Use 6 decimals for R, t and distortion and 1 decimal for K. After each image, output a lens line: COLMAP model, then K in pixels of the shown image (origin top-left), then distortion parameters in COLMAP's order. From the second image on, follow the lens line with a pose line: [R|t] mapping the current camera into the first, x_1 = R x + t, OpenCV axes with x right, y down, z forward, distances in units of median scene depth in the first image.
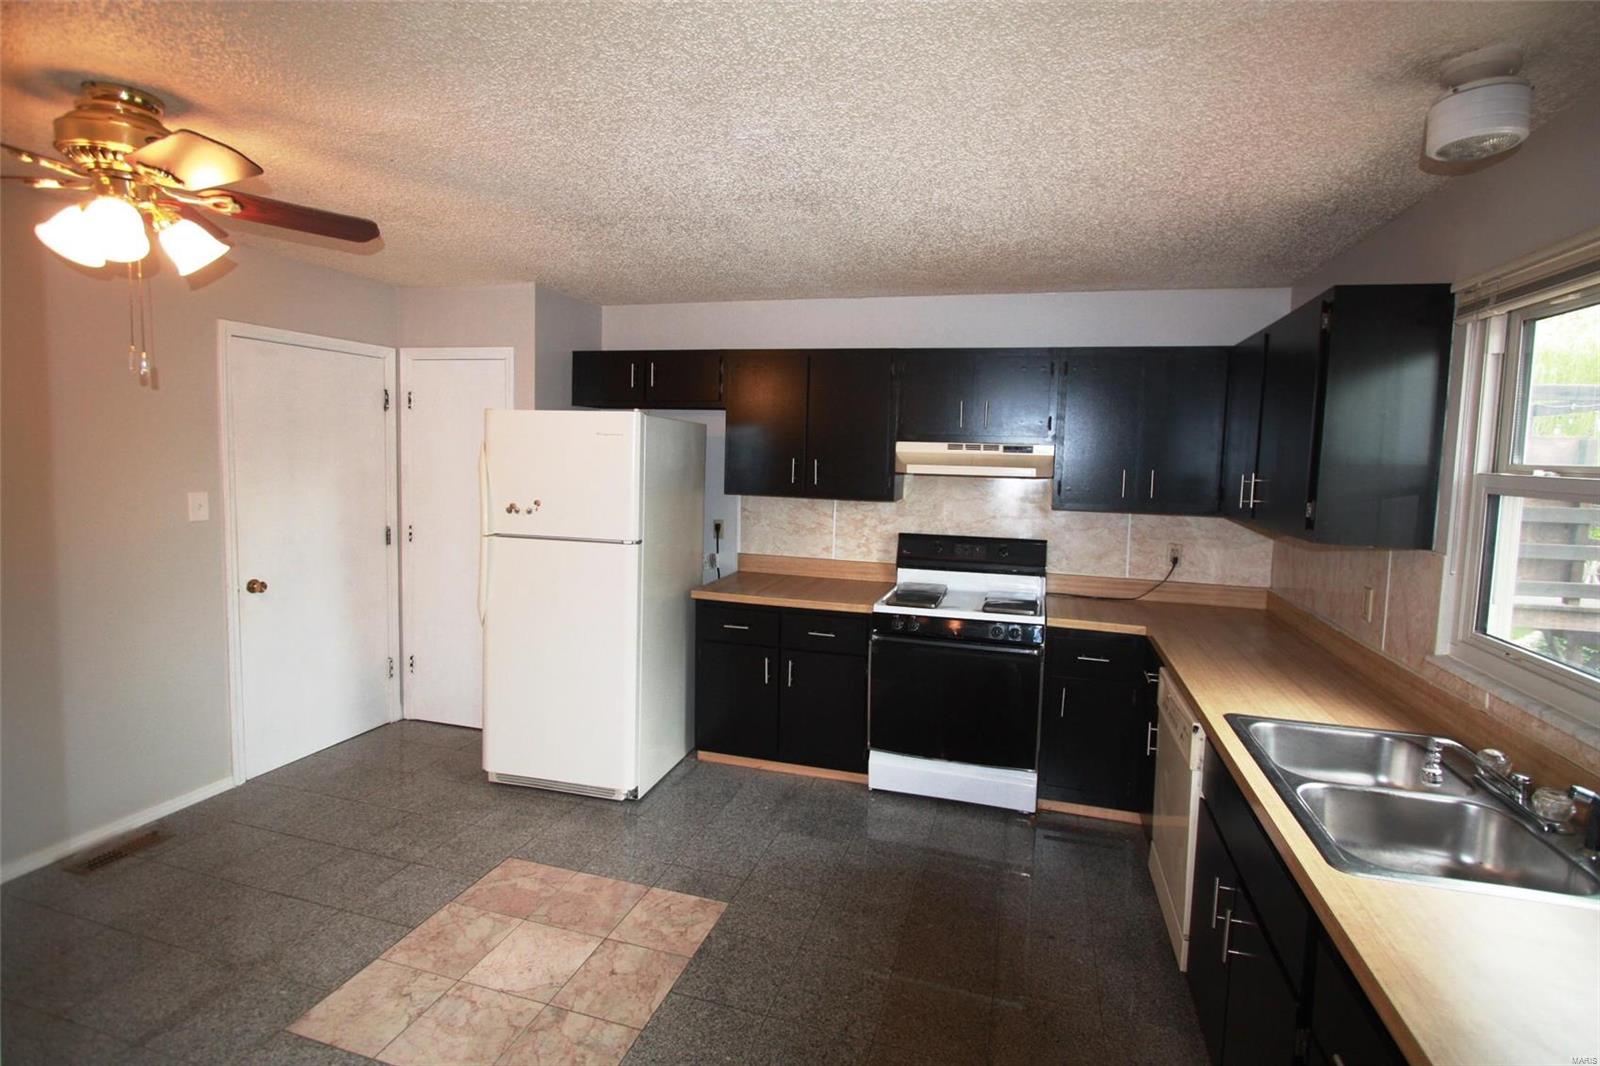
lens RADIAL K [[744.3, 0, 829.6], [0, 744.3, 511.4], [0, 0, 1]] dist [-0.011708, 0.000580]
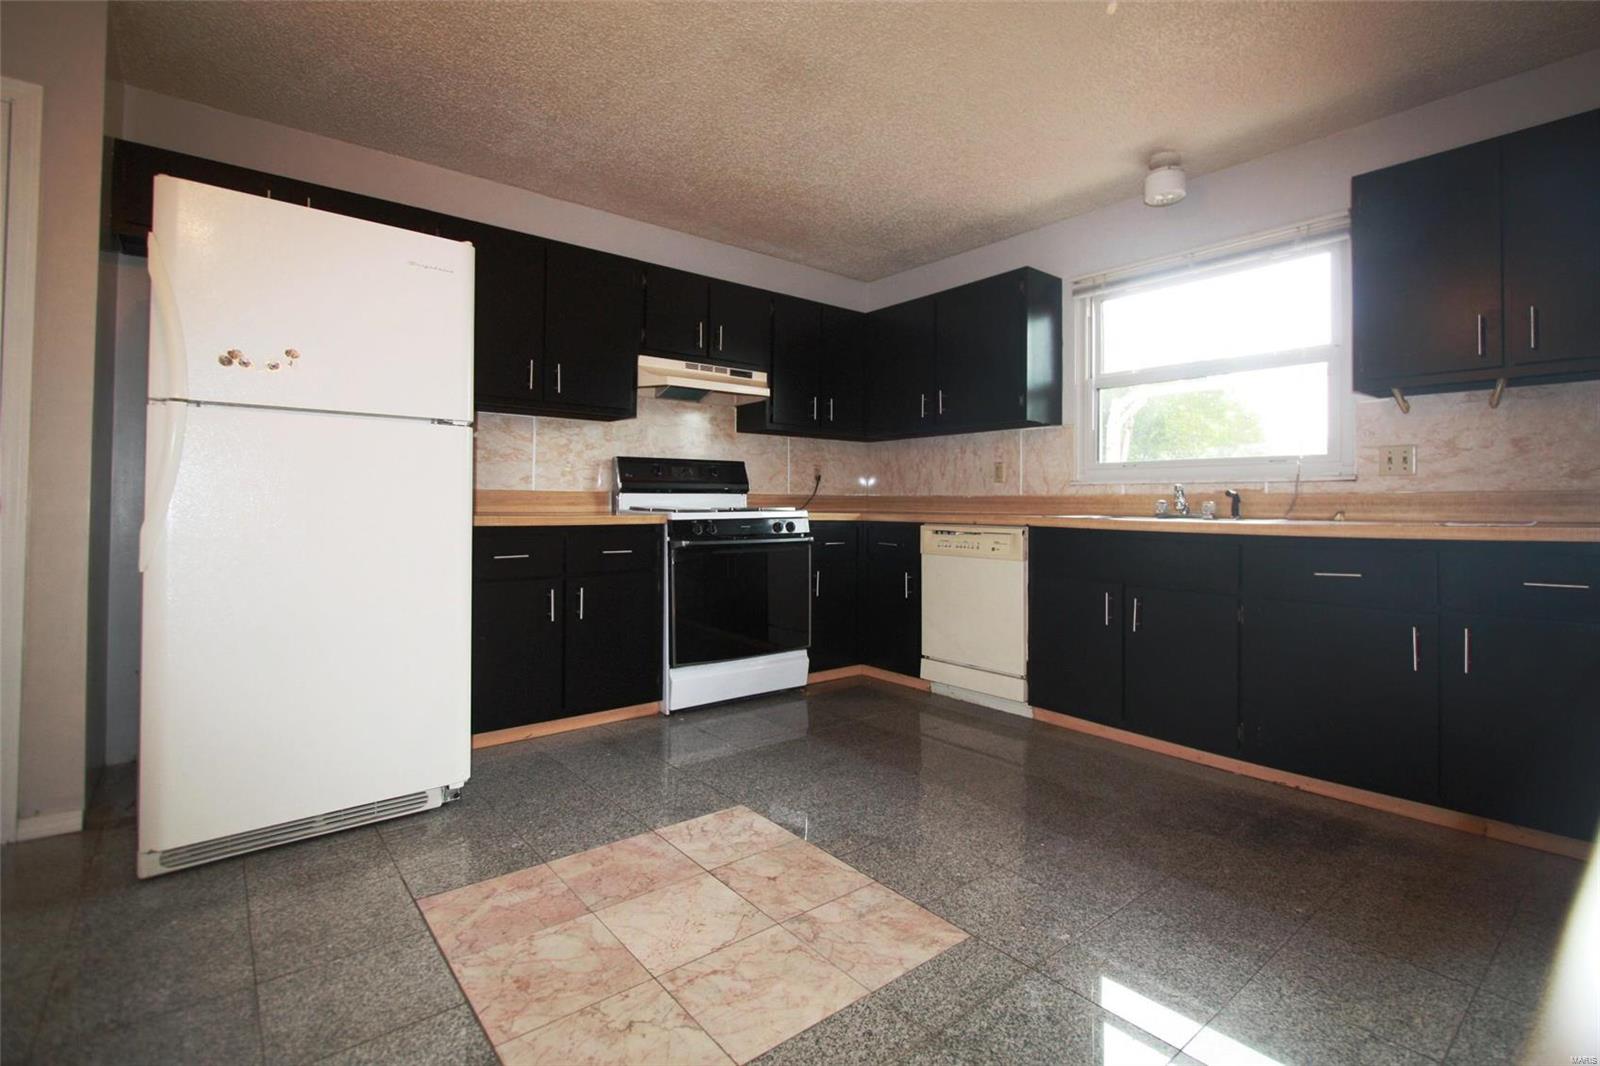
lens RADIAL K [[744.3, 0, 817.6], [0, 744.3, 496.2], [0, 0, 1]] dist [-0.011708, 0.000580]
pose [[0.566590, -0.011936, 0.823913, -0.645003], [0.074565, 0.996535, -0.036840, 0.158517], [-0.820619, 0.082309, 0.565517, 0.310951]]
